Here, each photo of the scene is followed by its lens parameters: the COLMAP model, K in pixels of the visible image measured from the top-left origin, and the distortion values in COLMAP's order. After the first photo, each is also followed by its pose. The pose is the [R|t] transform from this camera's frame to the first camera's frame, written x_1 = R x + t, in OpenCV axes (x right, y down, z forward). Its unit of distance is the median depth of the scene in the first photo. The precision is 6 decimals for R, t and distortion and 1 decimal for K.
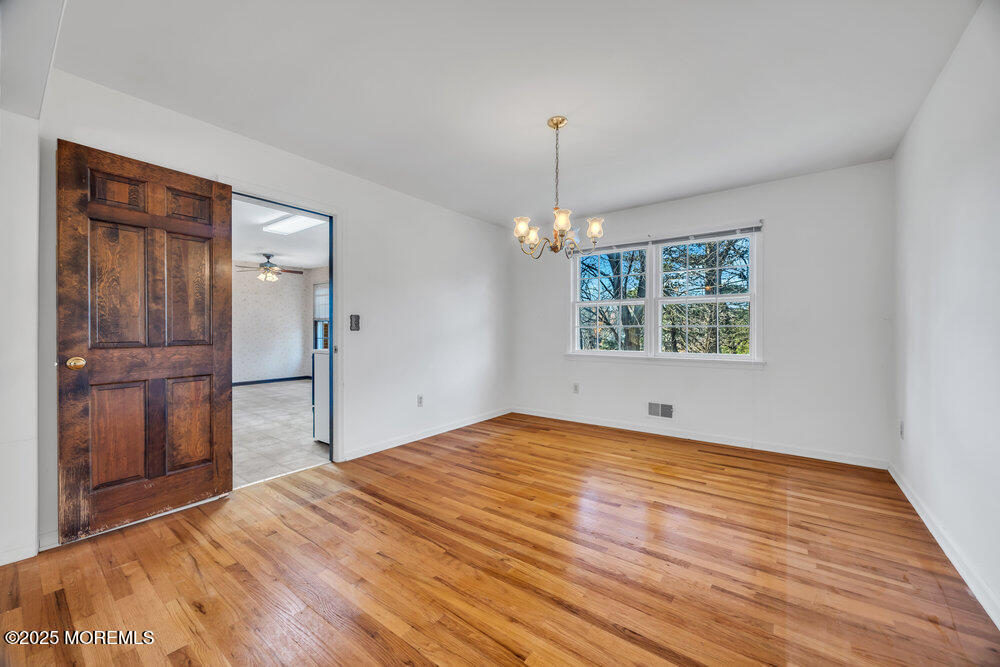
lens RADIAL K [[382.1, 0, 510.0], [0, 382.1, 330.3], [0, 0, 1]] dist [0.000771, 0.000194]
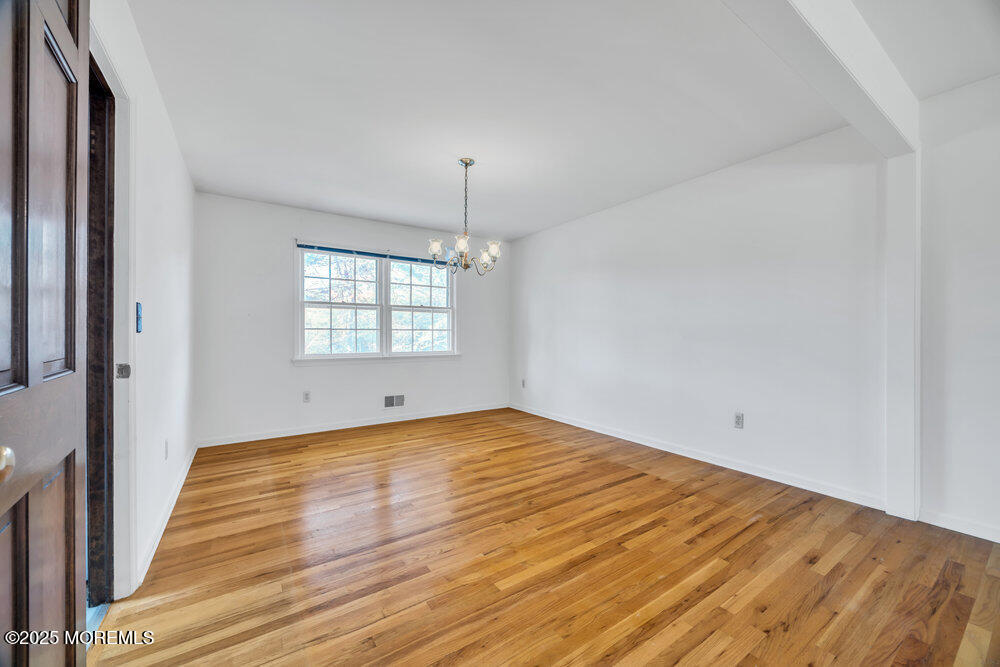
lens RADIAL K [[382.1, 0, 503.4], [0, 382.1, 334.1], [0, 0, 1]] dist [0.000771, 0.000194]
pose [[0.335015, -0.000899, 0.942212, -0.759347], [-0.001173, 0.999998, 0.001372, 0.001401], [-0.942212, -0.001565, 0.335013, 0.368072]]
